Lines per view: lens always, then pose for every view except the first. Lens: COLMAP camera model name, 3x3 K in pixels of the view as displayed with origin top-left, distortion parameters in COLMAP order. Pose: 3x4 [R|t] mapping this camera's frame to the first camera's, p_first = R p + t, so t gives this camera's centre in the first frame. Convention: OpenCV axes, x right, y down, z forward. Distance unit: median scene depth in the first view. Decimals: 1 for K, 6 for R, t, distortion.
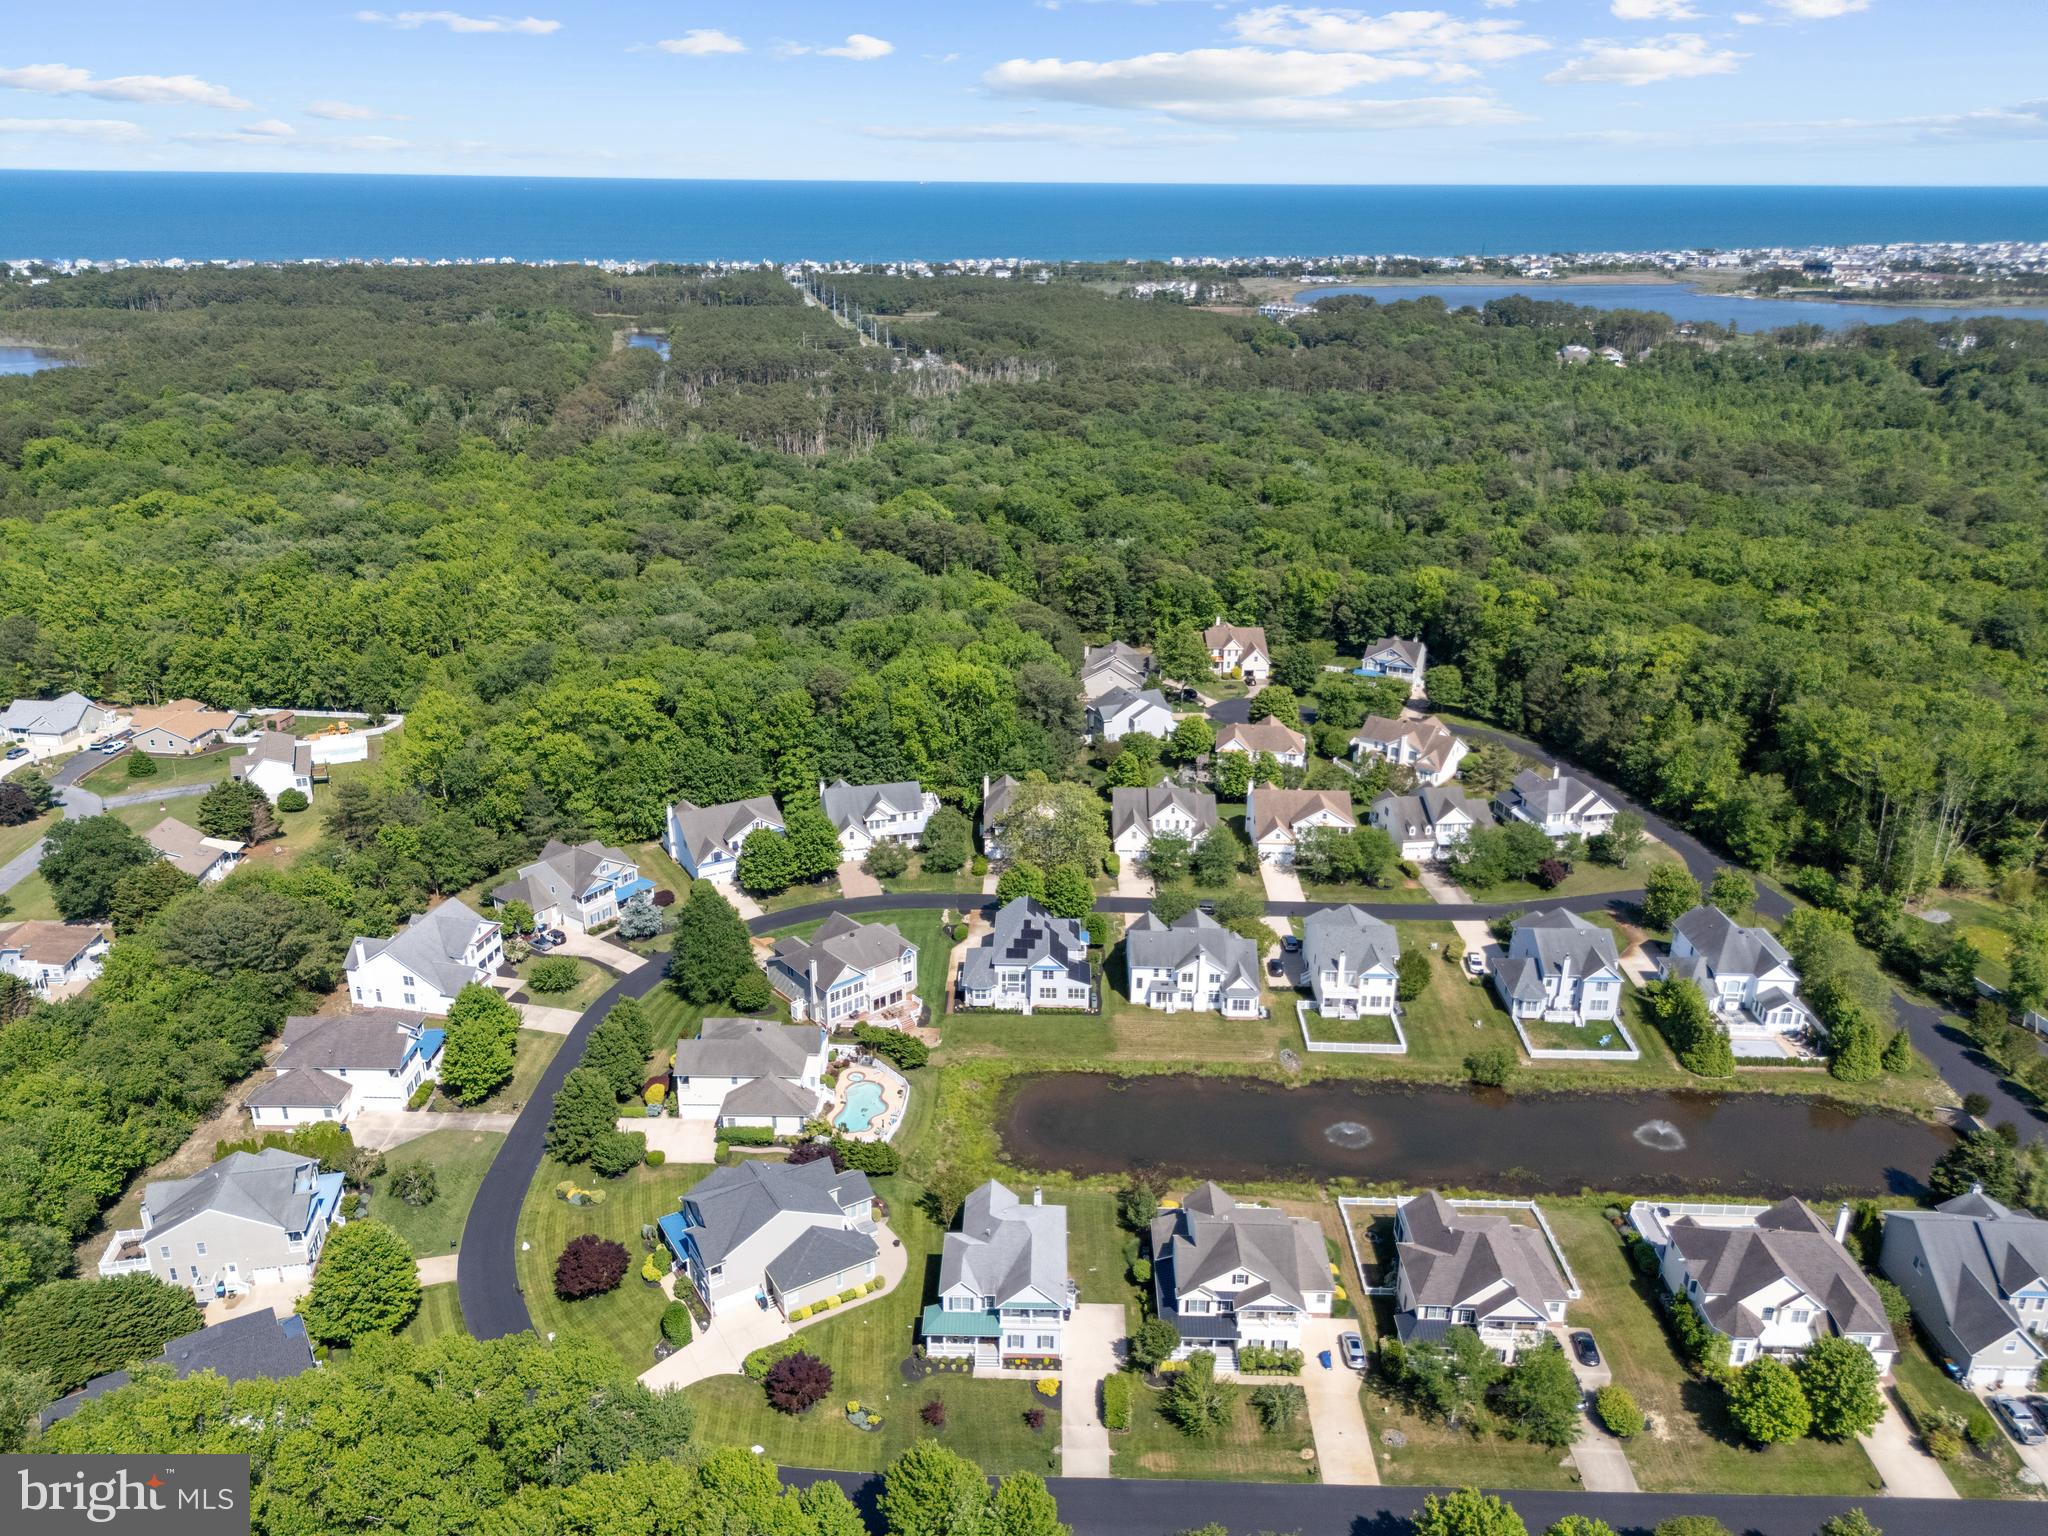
lens RADIAL K [[1544.5, 0, 1028.8], [0, 1544.5, 728.7], [0, 0, 1]] dist [0.038818, -0.019624]
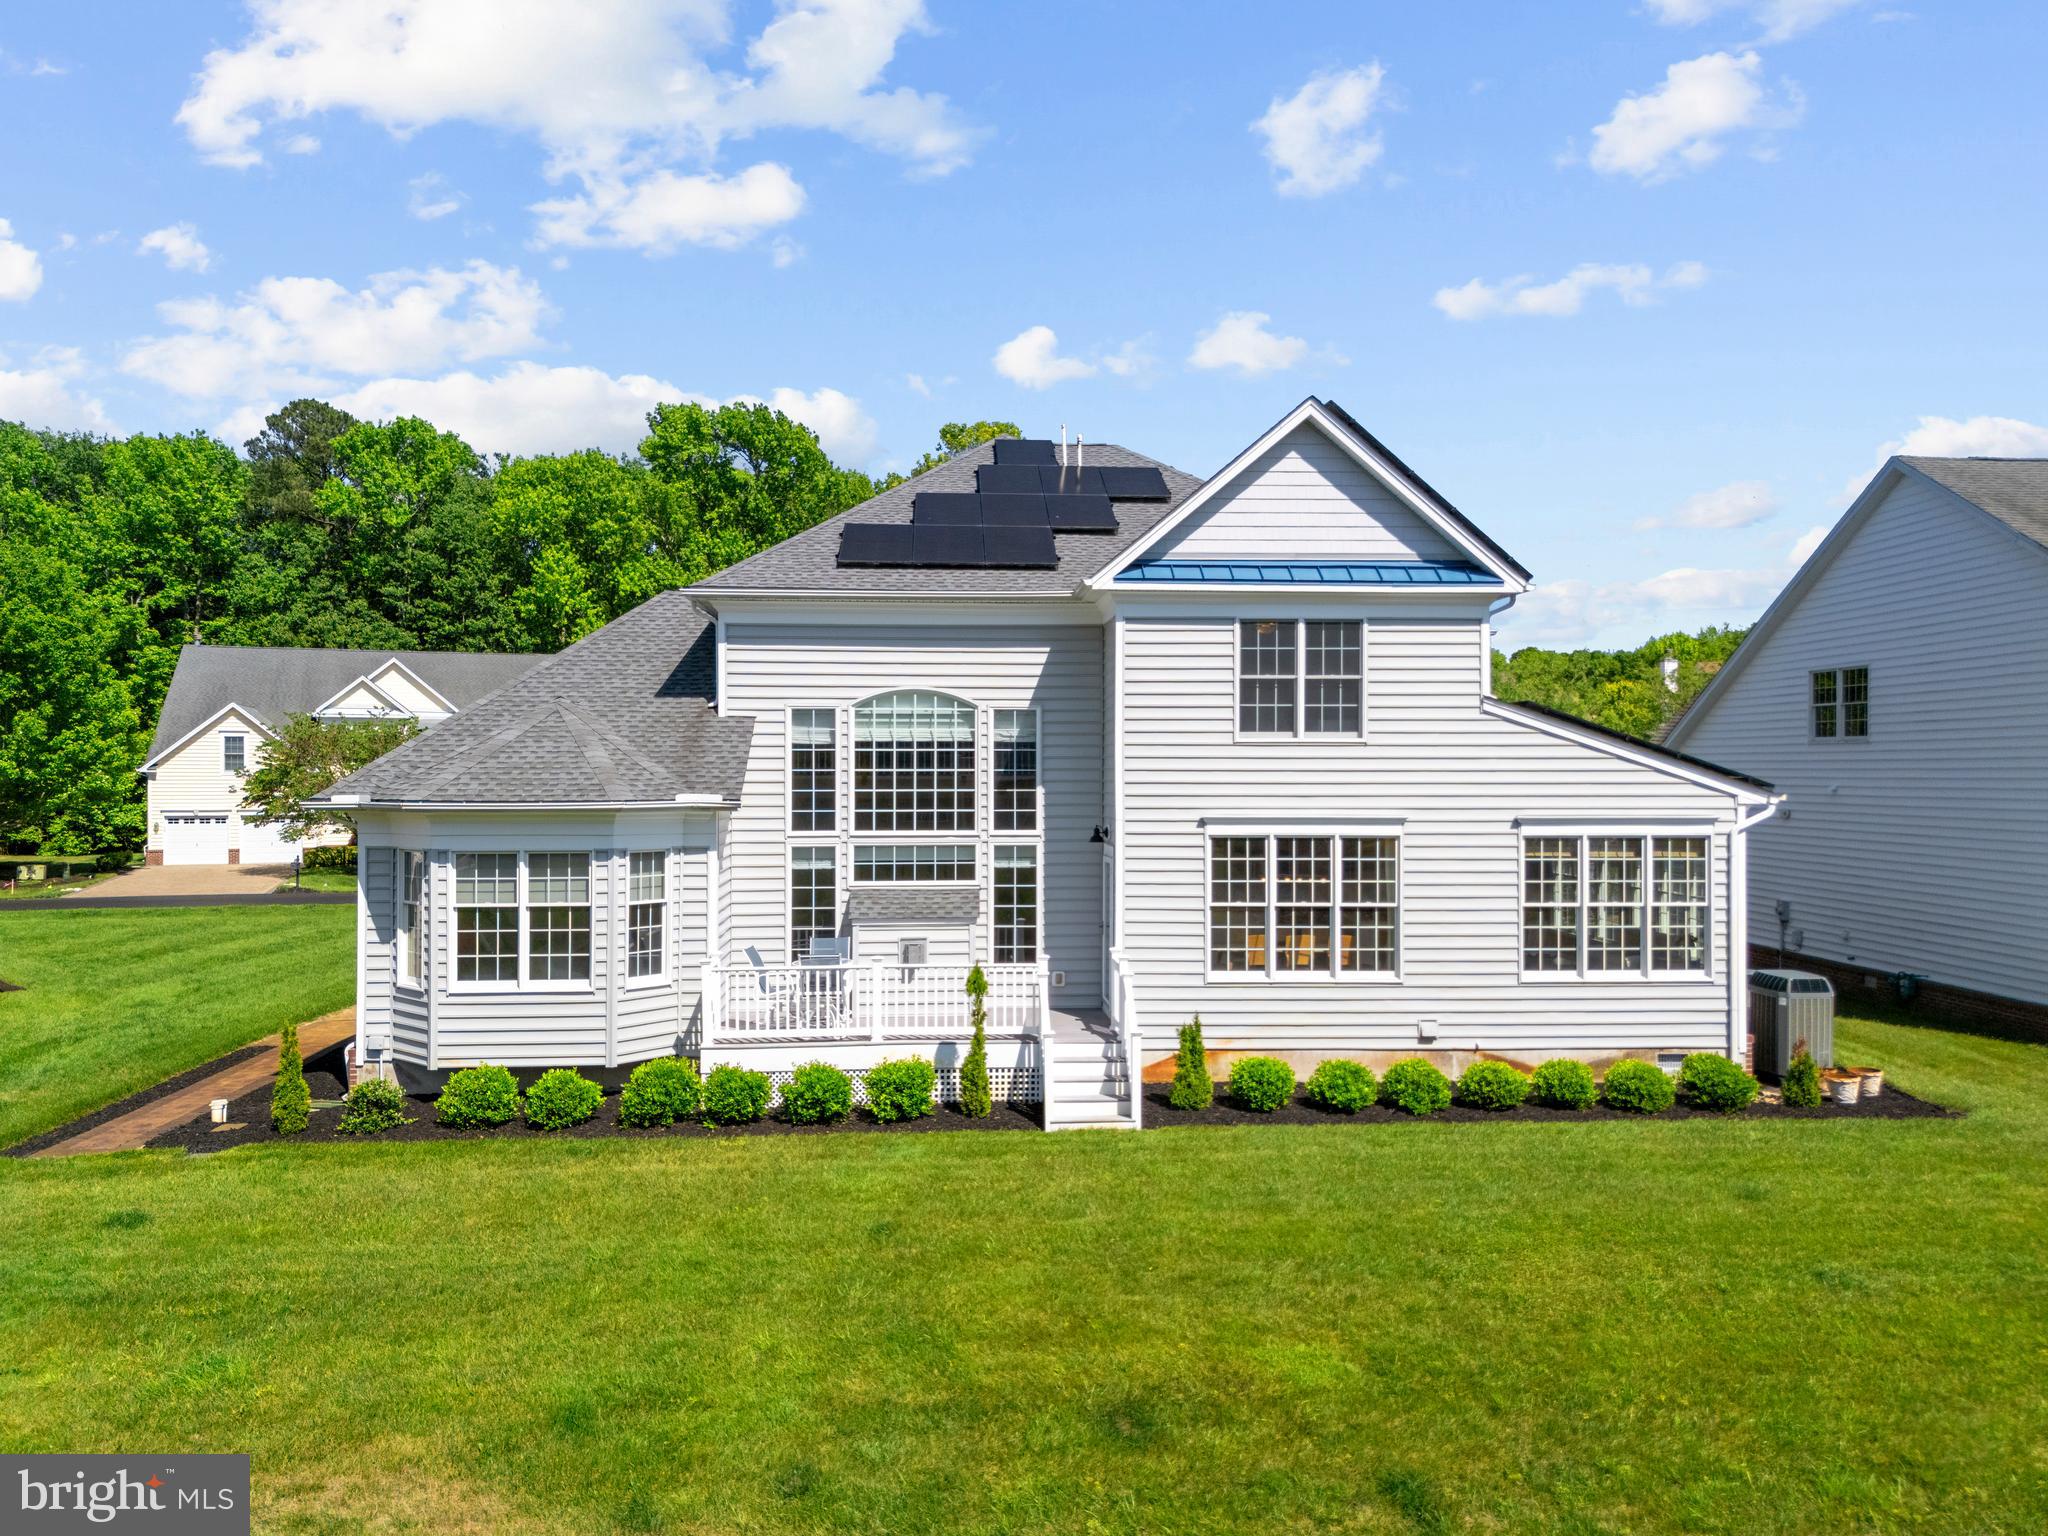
lens RADIAL K [[1544.5, 0, 1033.3], [0, 1544.5, 776.5], [0, 0, 1]] dist [0.038818, -0.019624]
pose [[0.997403, -0.016527, 0.070106, -0.009440], [0.039228, 0.940948, -0.336272, 0.192879], [-0.060408, 0.338149, 0.939152, 0.911625]]
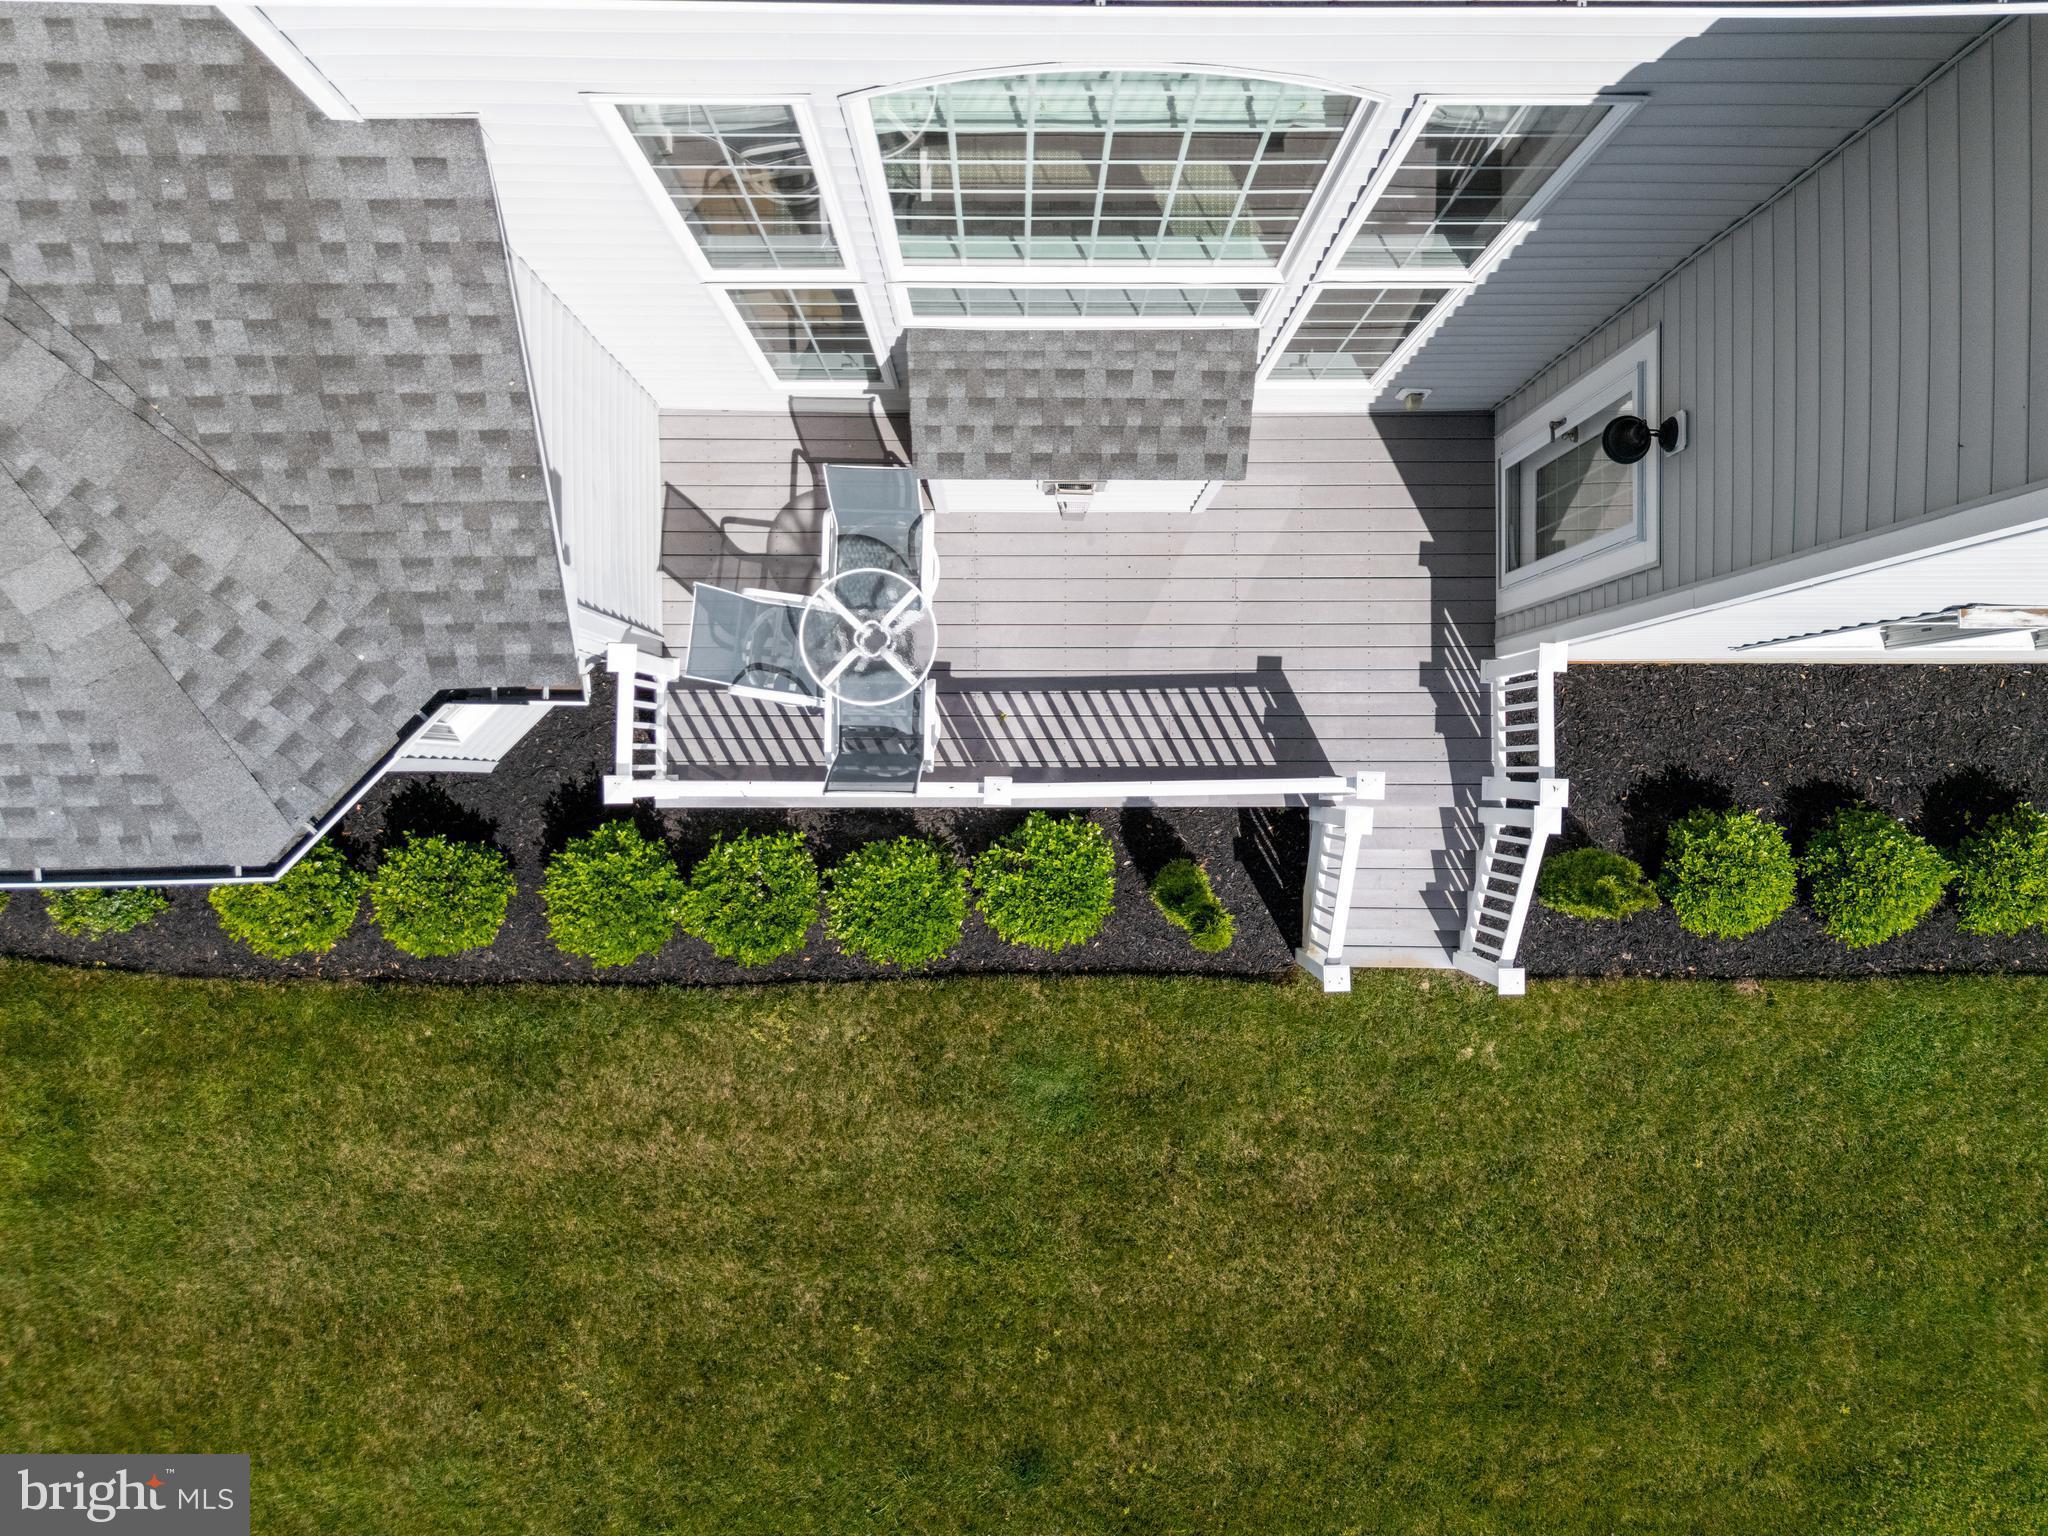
lens RADIAL K [[1544.5, 0, 1016.2], [0, 1544.5, 768.2], [0, 0, 1]] dist [0.038818, -0.019624]
pose [[0.999937, -0.009617, -0.005832, -0.011503], [0.008725, 0.336054, 0.941802, 0.138453], [-0.007098, -0.941794, 0.336117, 0.982337]]
